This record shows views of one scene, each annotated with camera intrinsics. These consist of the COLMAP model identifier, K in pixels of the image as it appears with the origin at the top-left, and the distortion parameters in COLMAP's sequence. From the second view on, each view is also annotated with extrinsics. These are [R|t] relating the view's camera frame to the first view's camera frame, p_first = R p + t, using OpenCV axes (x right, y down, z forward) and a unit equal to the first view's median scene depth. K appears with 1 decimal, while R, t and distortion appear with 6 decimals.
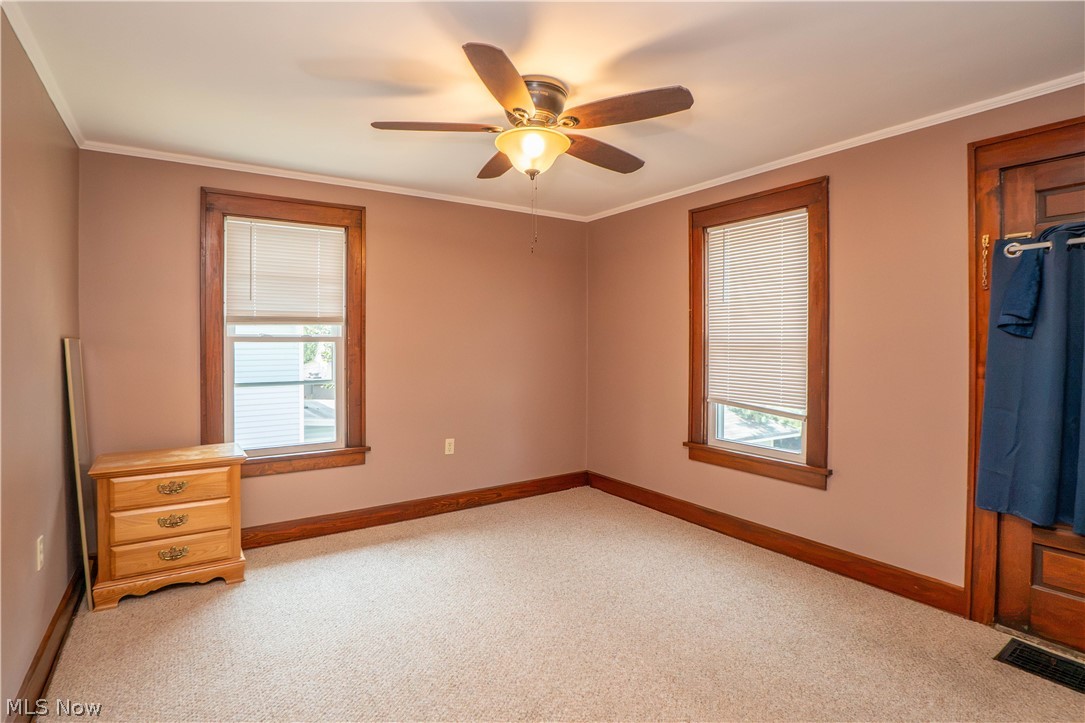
lens RADIAL K [[549.6, 0, 538.3], [0, 549.6, 338.3], [0, 0, 1]] dist [-0.002514, -0.000155]
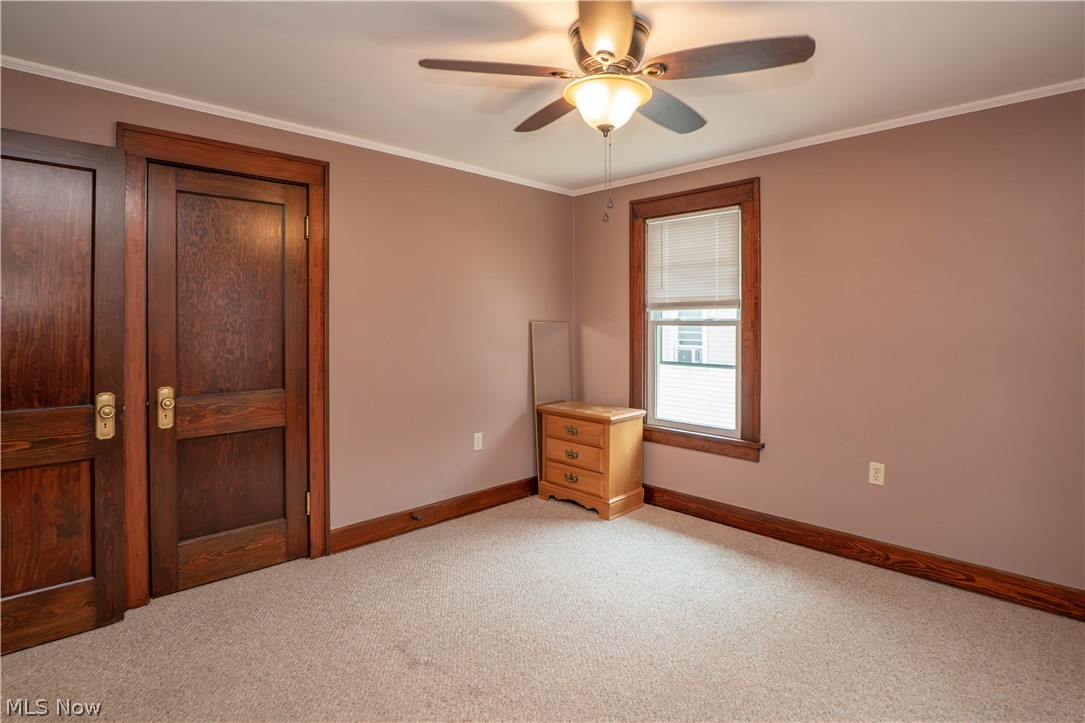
lens RADIAL K [[565.4, 0, 543.6], [0, 565.4, 321.4], [0, 0, 1]] dist [-0.001190, 0.000180]
pose [[0.203751, -0.003050, -0.979018, 0.566883], [-0.006542, 0.999969, -0.004477, 0.005301], [0.979001, 0.007317, 0.203725, 0.509093]]
